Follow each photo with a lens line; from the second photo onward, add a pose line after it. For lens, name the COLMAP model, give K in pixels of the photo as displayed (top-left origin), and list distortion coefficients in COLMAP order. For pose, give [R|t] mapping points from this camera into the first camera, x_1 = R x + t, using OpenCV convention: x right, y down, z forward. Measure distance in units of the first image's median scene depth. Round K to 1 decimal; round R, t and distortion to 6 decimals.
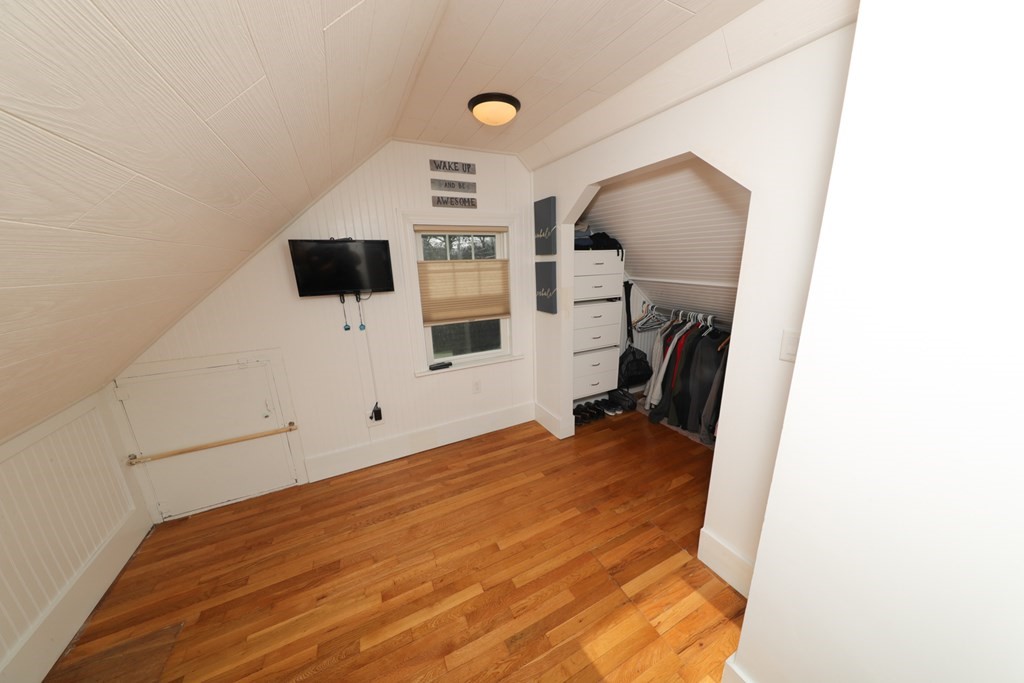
lens RADIAL K [[324.2, 0, 512.2], [0, 324.2, 344.3], [0, 0, 1]] dist [-0.001143, -0.000060]
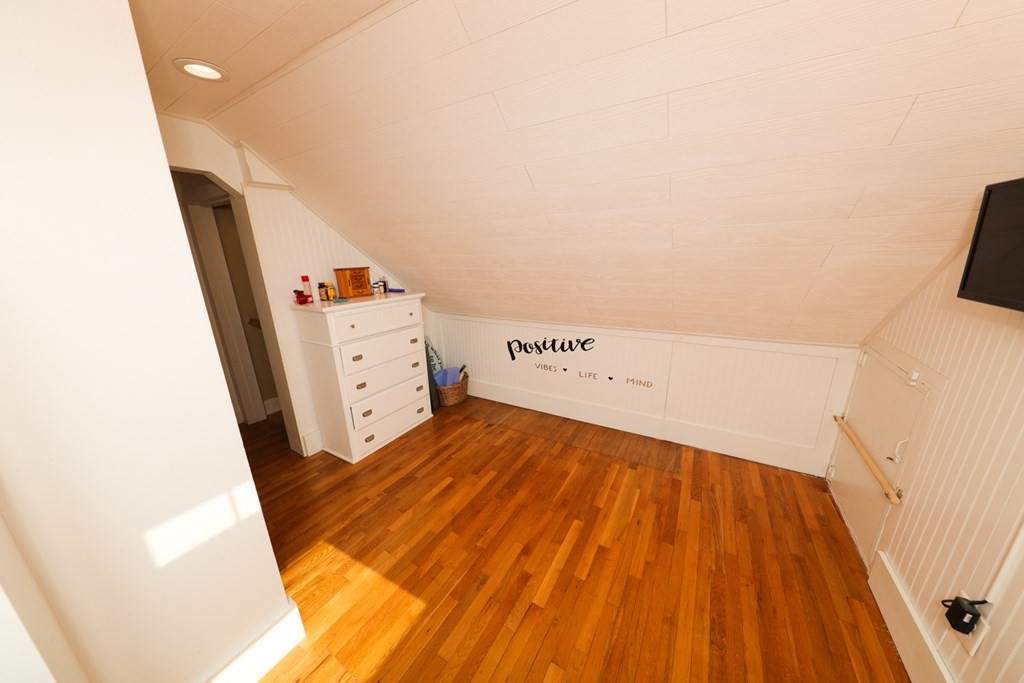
lens RADIAL K [[324.2, 0, 513.8], [0, 324.2, 343.0], [0, 0, 1]] dist [-0.001143, -0.000060]
pose [[-0.840663, 0.198756, -0.503767, 0.286308], [-0.081811, 0.872934, 0.480929, -0.353730], [0.535344, 0.445513, -0.717583, 1.326592]]
